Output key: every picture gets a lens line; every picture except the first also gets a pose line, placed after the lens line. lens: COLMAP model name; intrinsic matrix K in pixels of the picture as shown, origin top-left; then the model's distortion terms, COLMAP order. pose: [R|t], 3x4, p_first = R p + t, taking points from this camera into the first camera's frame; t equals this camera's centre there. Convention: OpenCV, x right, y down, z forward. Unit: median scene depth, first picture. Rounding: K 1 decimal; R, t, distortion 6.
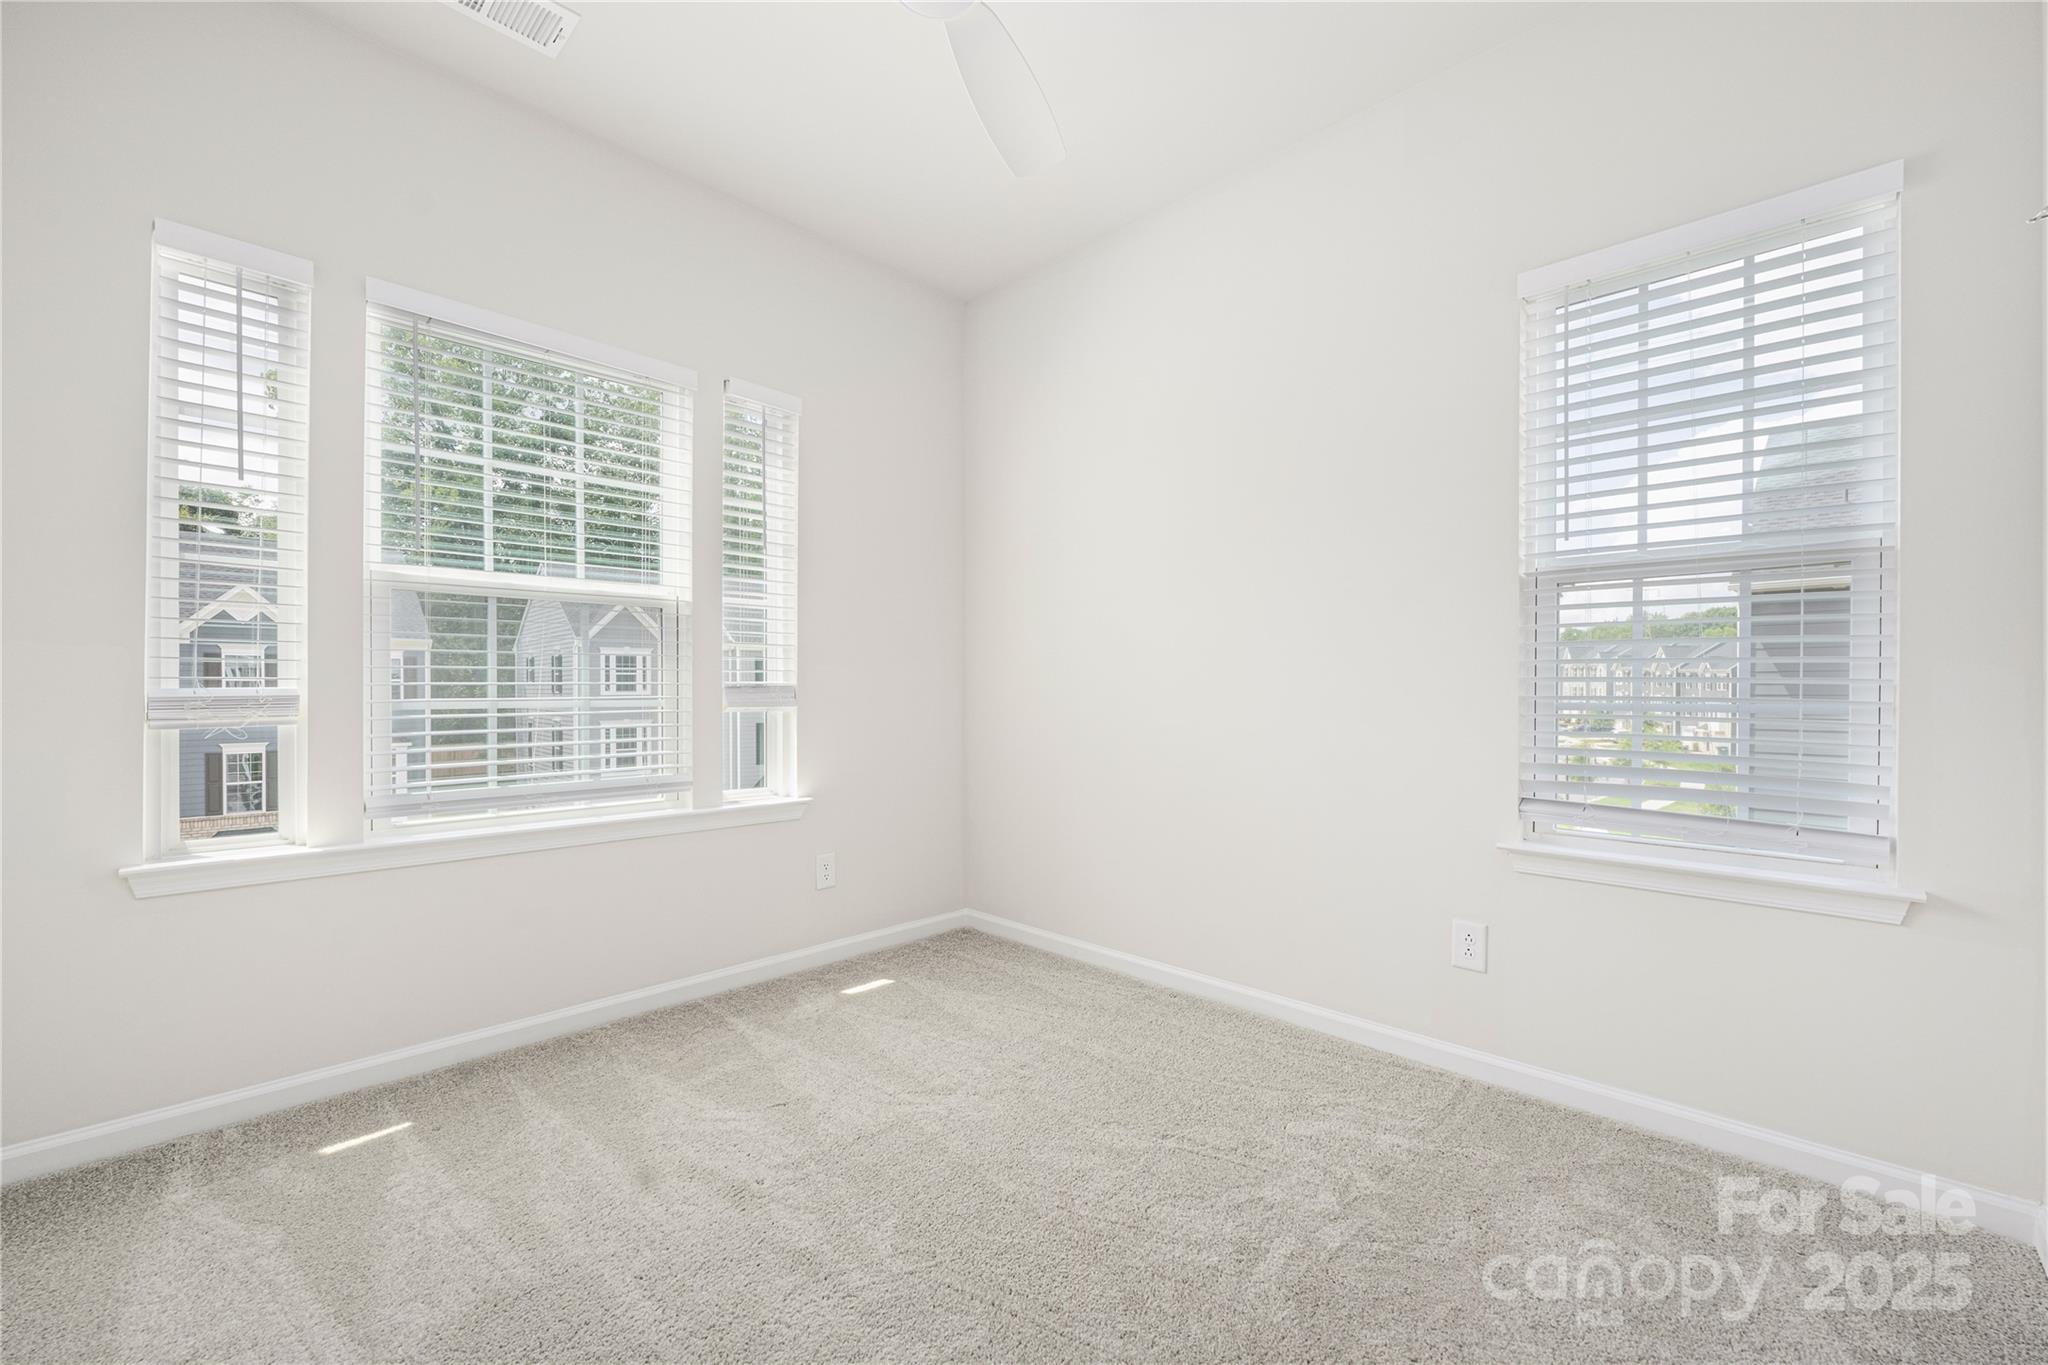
lens RADIAL K [[838.7, 0, 1024.0], [0, 838.7, 682.5], [0, 0, 1]] dist [-0.003367, 0.000119]
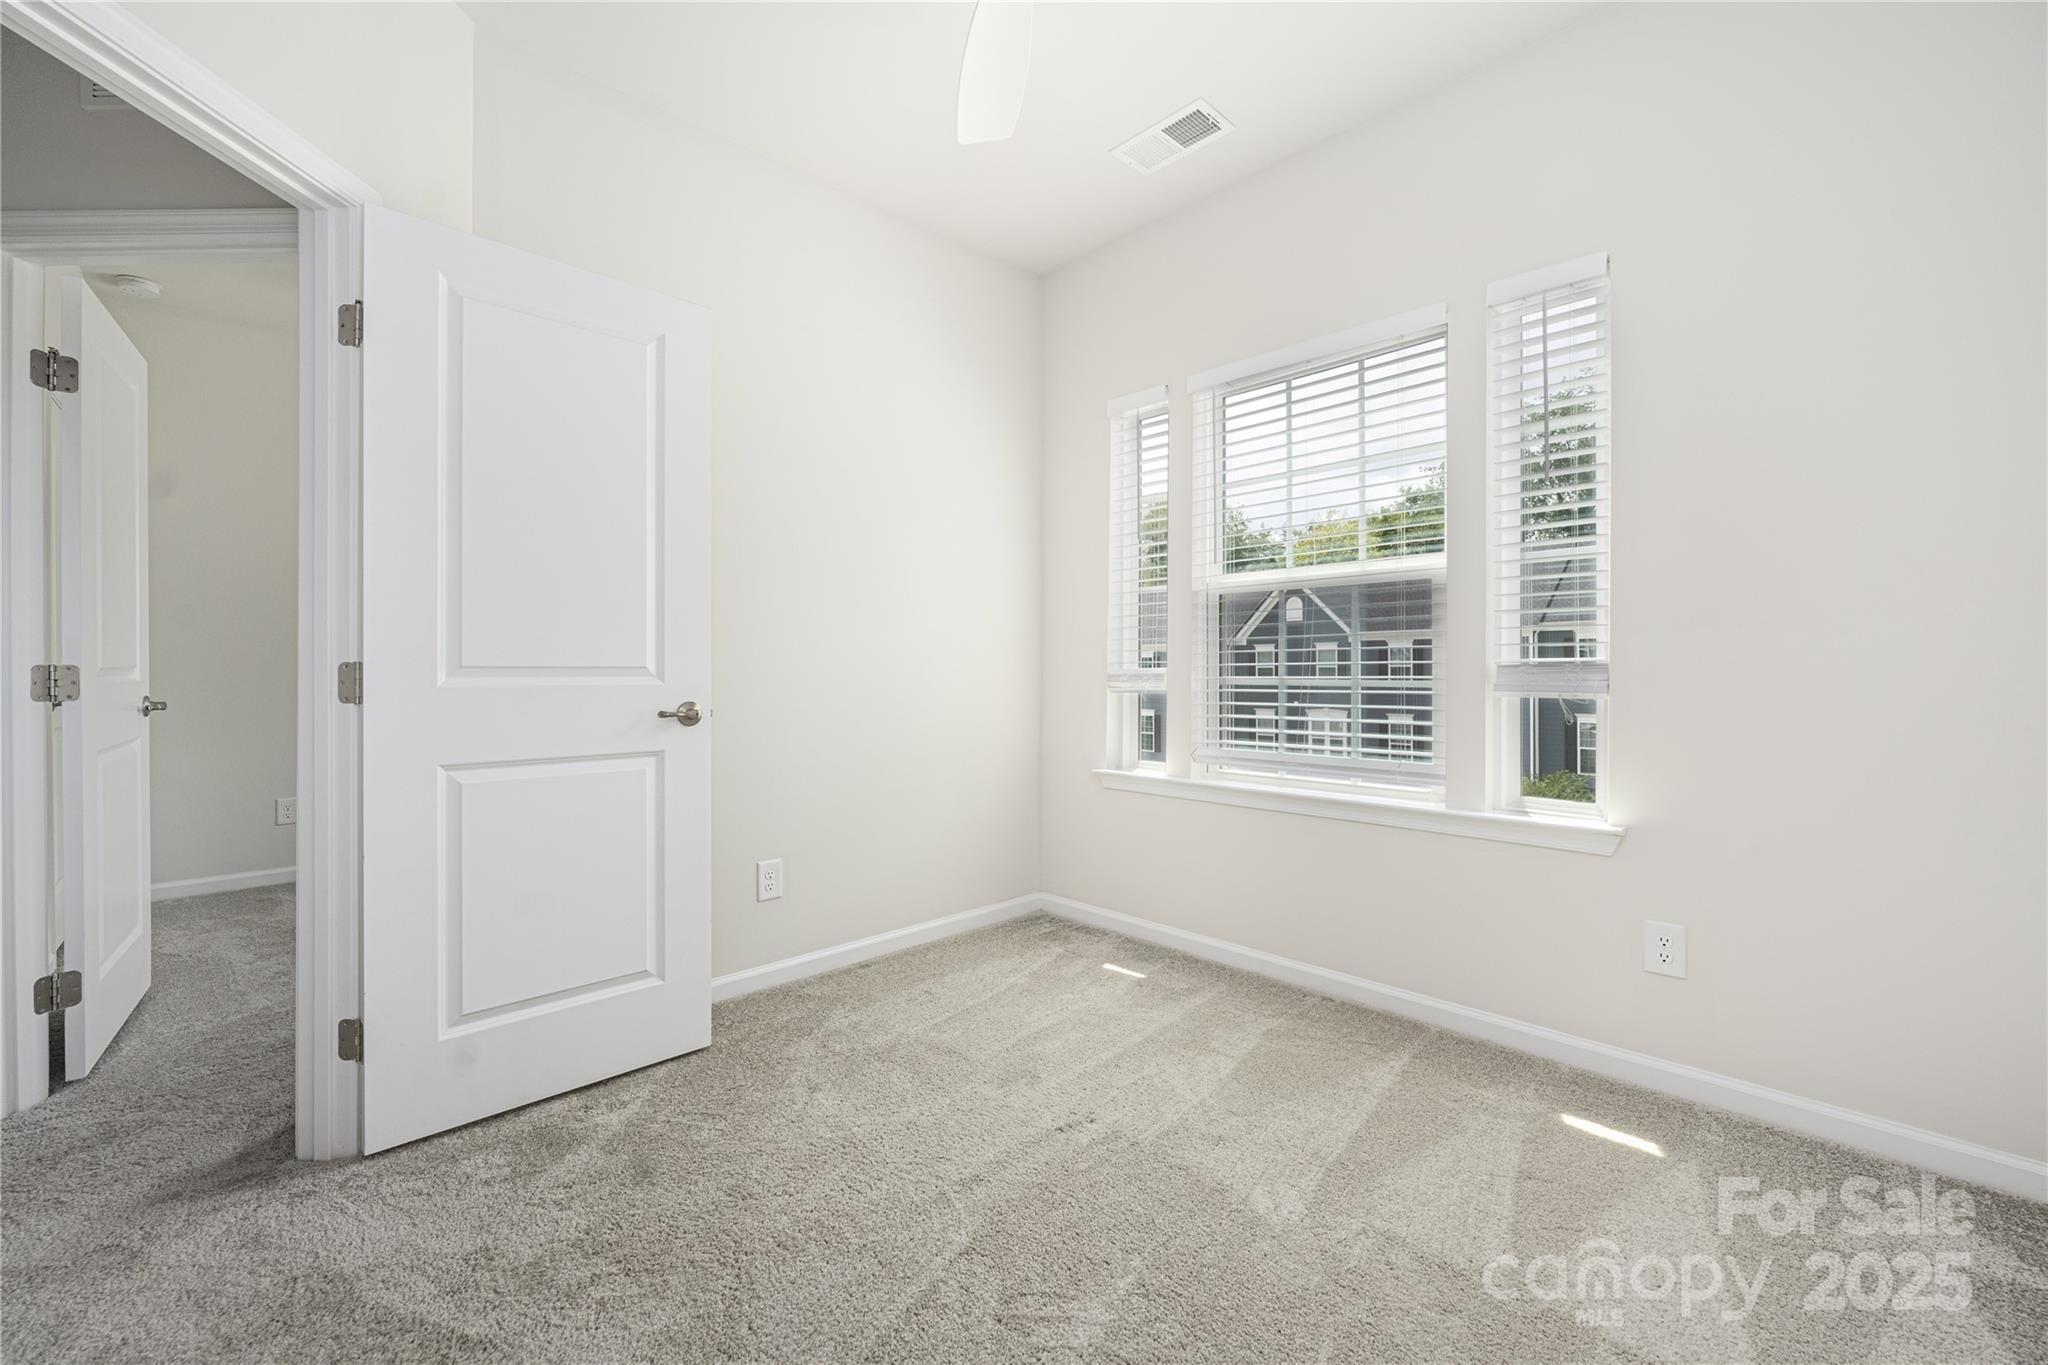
lens RADIAL K [[846.1, 0, 1024.0], [0, 846.1, 682.5], [0, 0, 1]] dist [-0.001286, 0.000022]
pose [[-0.035501, 0.015100, -0.999256, 0.534632], [0.010040, 0.999841, 0.014752, 0.005877], [0.999319, -0.009509, -0.035647, 0.657108]]
